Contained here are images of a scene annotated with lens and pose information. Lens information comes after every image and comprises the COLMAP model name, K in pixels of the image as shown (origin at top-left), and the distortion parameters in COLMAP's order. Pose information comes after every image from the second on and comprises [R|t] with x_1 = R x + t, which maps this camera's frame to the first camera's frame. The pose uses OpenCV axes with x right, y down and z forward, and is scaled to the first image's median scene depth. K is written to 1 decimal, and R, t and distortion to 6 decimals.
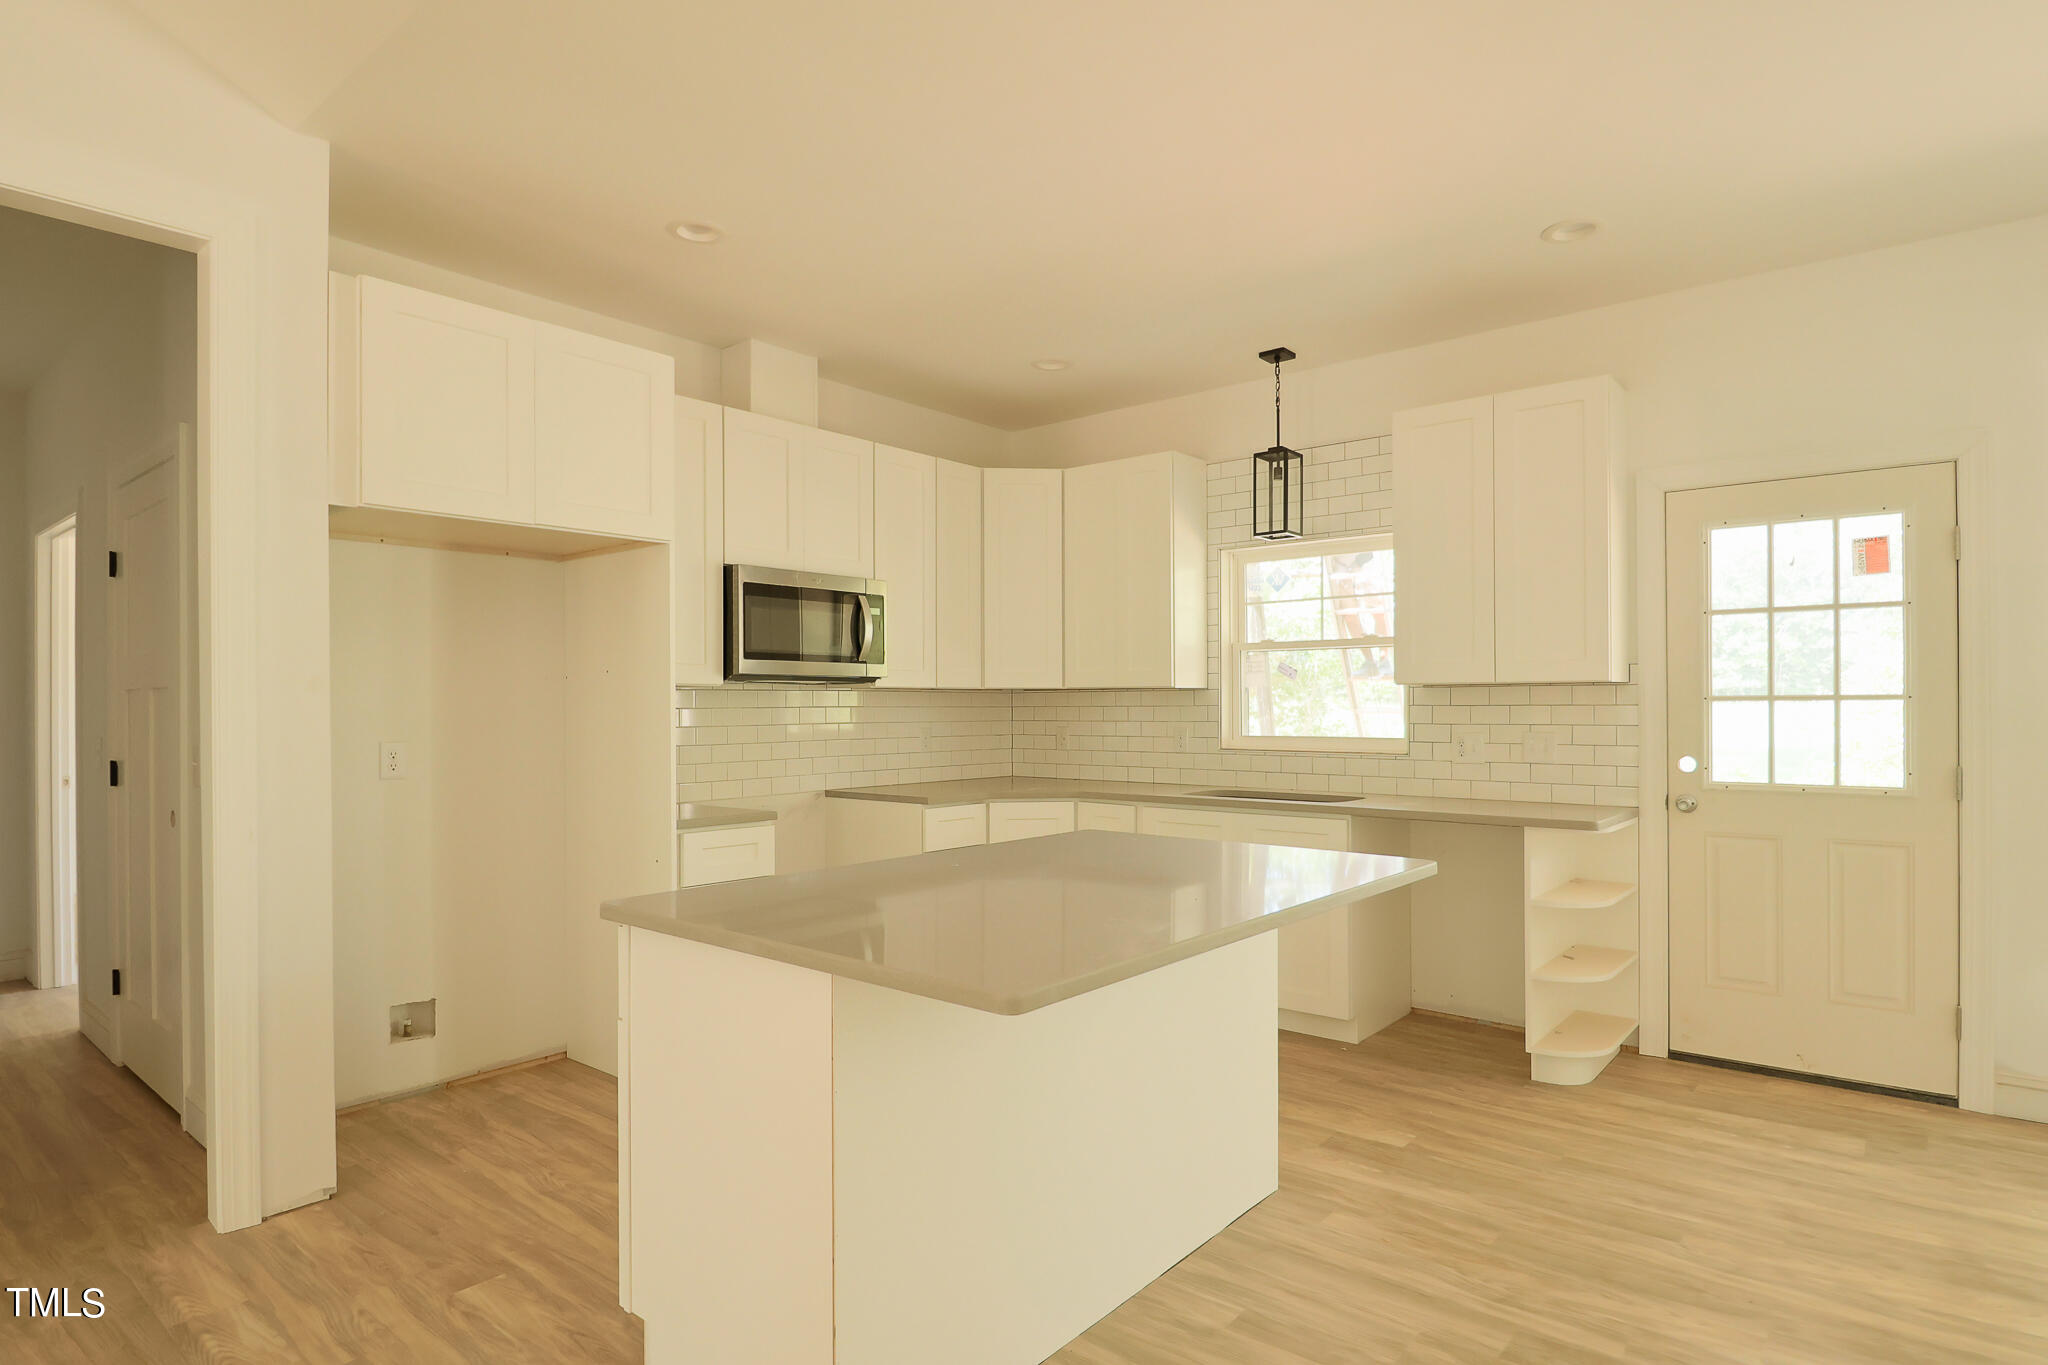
lens RADIAL K [[1094.9, 0, 1024.4], [0, 1094.9, 691.9], [0, 0, 1]] dist [0.002742, -0.014345]
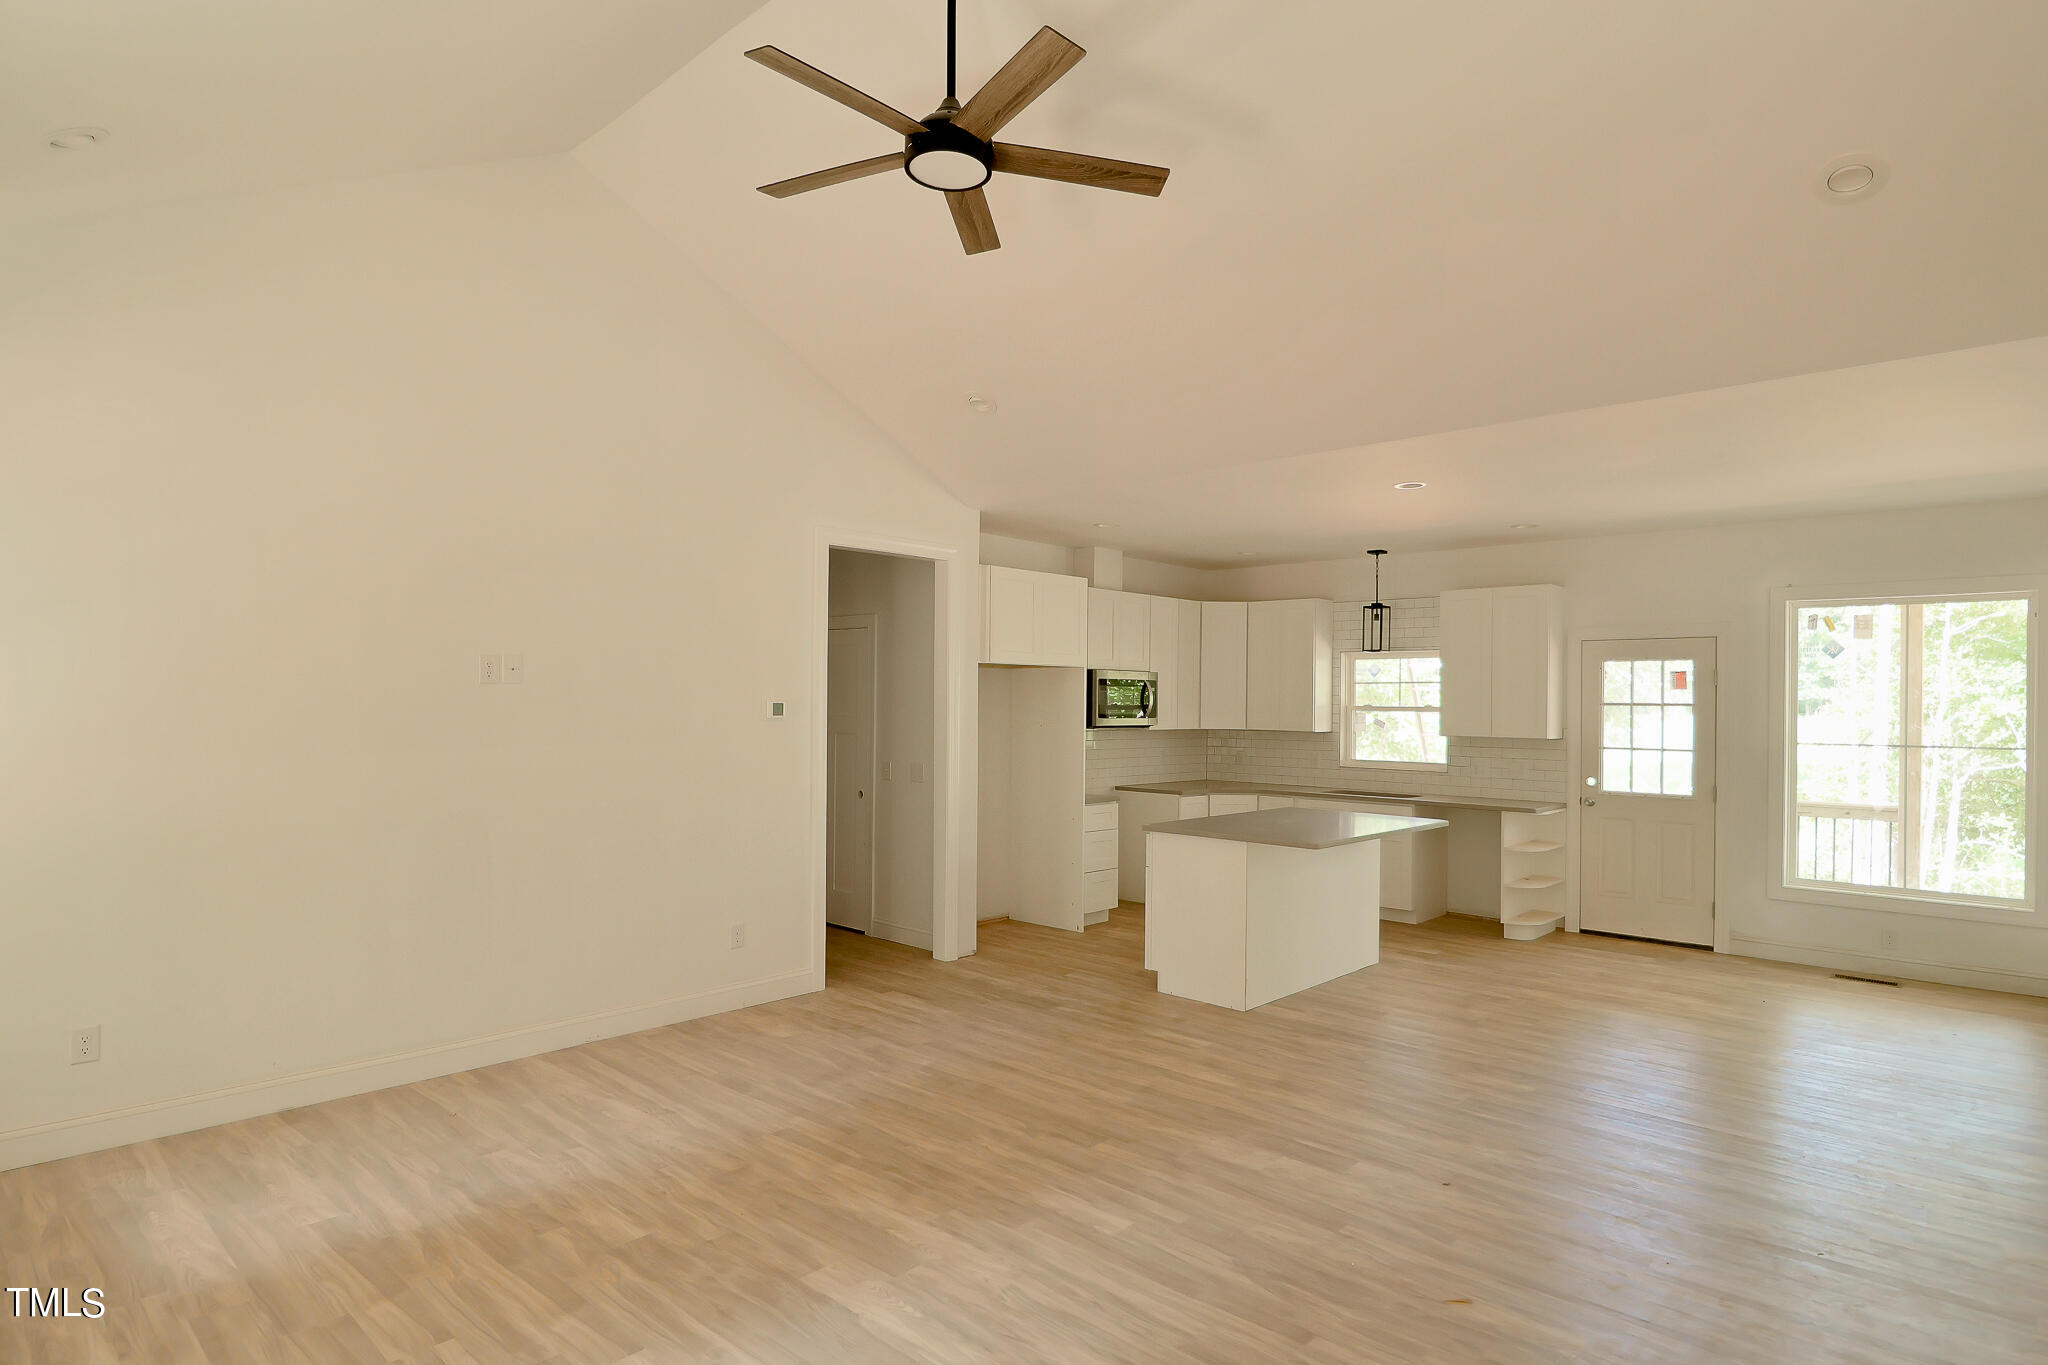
lens RADIAL K [[1094.9, 0, 1024.4], [0, 1094.9, 691.9], [0, 0, 1]] dist [0.002742, -0.014345]
pose [[0.998218, 0.014765, -0.057809, -0.290989], [-0.014719, 0.999891, 0.001212, -0.081014], [0.057821, -0.000359, 0.998327, -1.006180]]
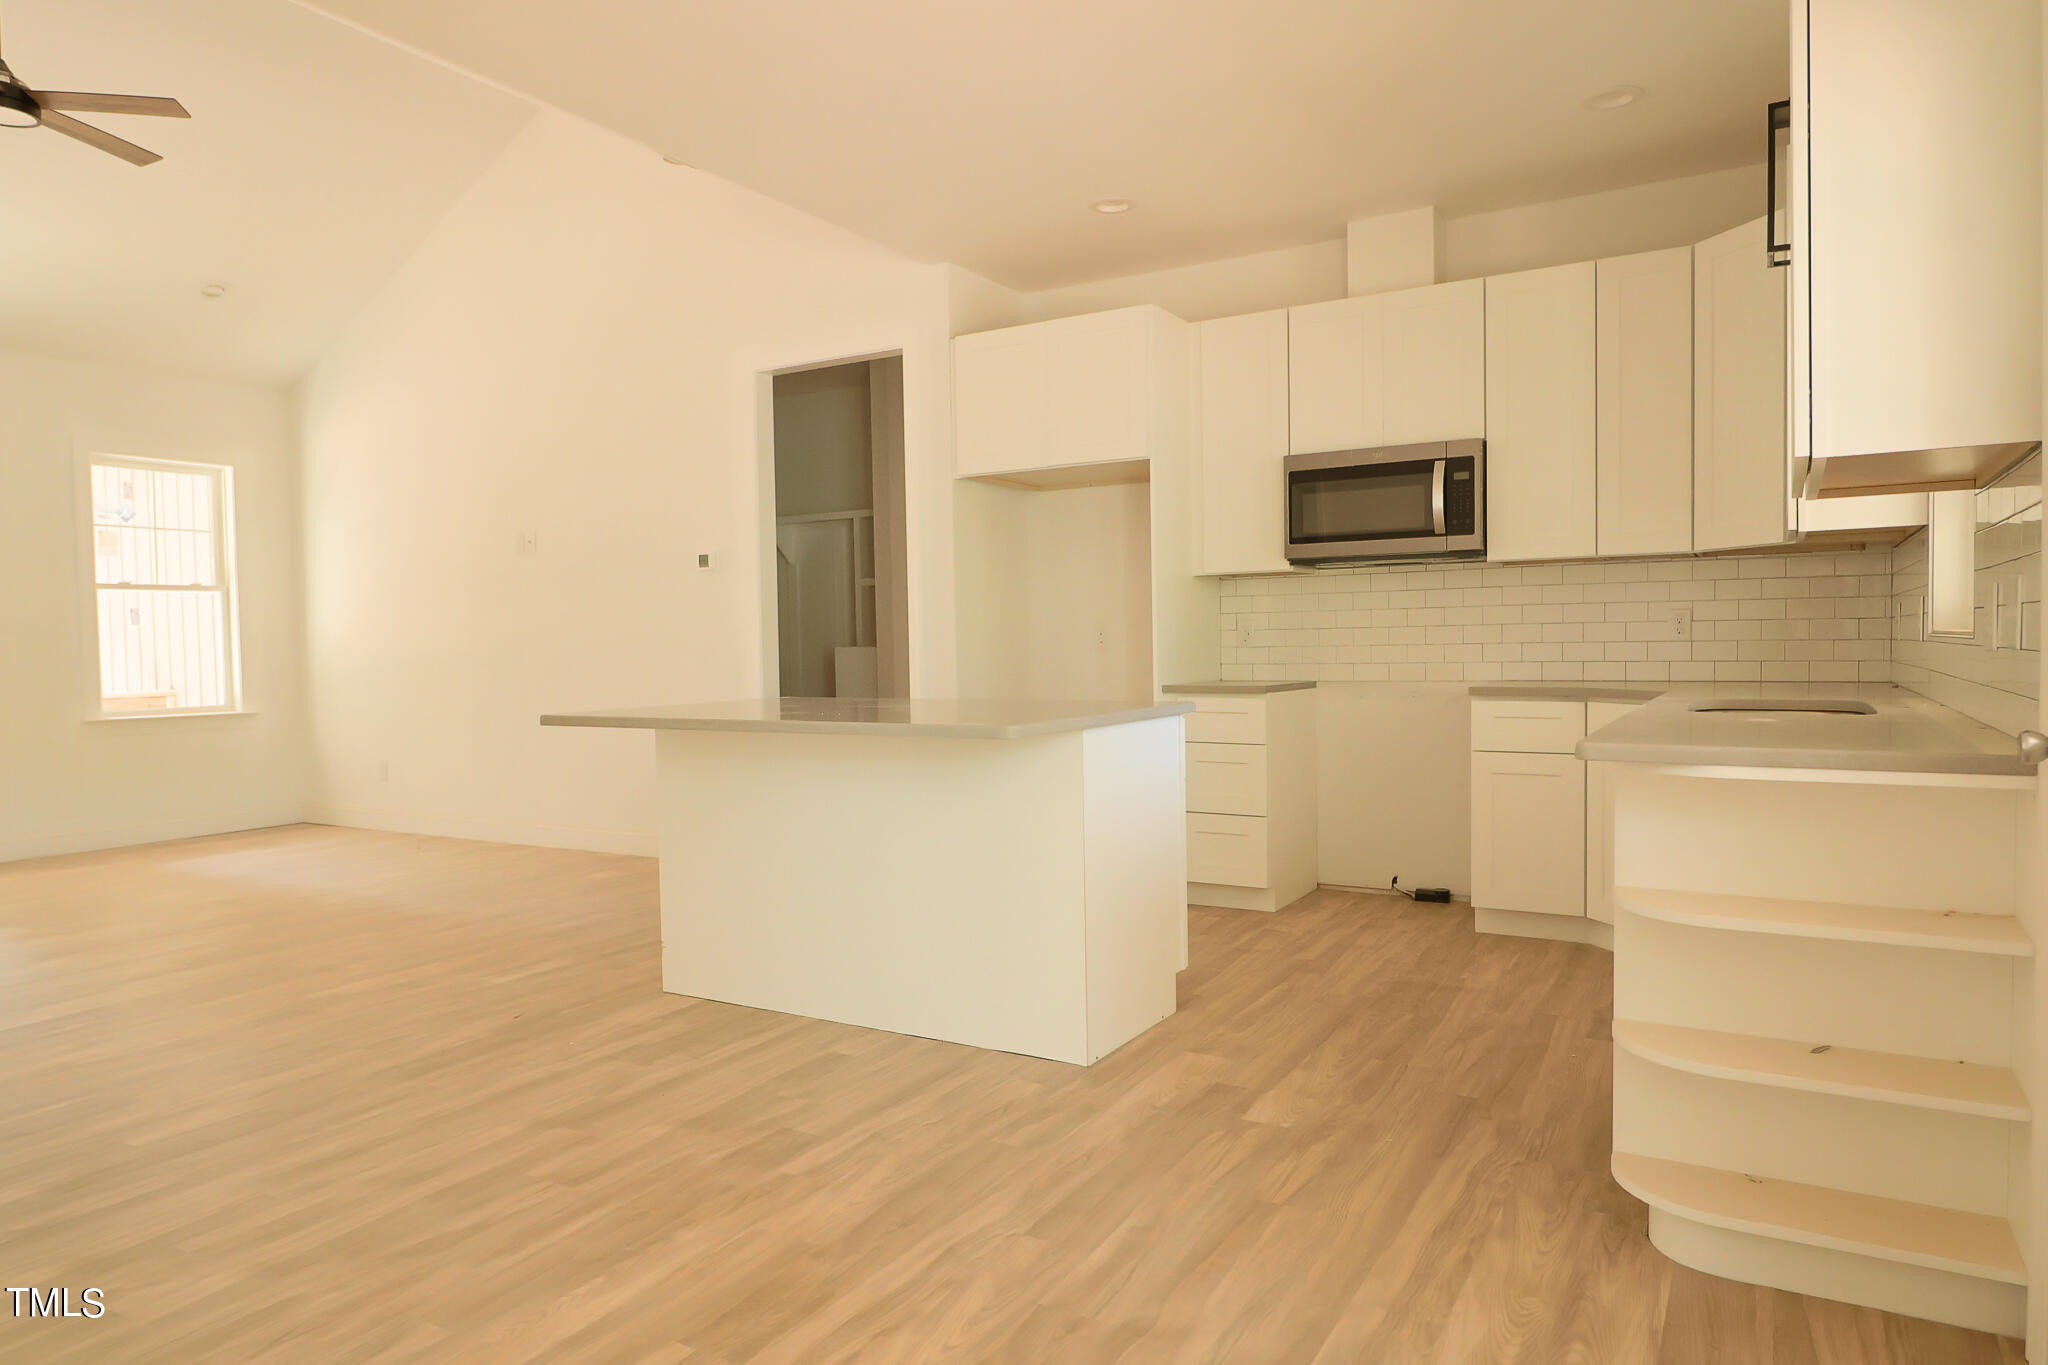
lens RADIAL K [[1255.0, 0, 1026.0], [0, 1255.0, 677.8], [0, 0, 1]] dist [0.001843, -0.000392]
pose [[0.171041, 0.031086, -0.984773, 0.972479], [0.025986, 0.999012, 0.036049, 0.052288], [0.984921, -0.031756, 0.170065, 0.573790]]
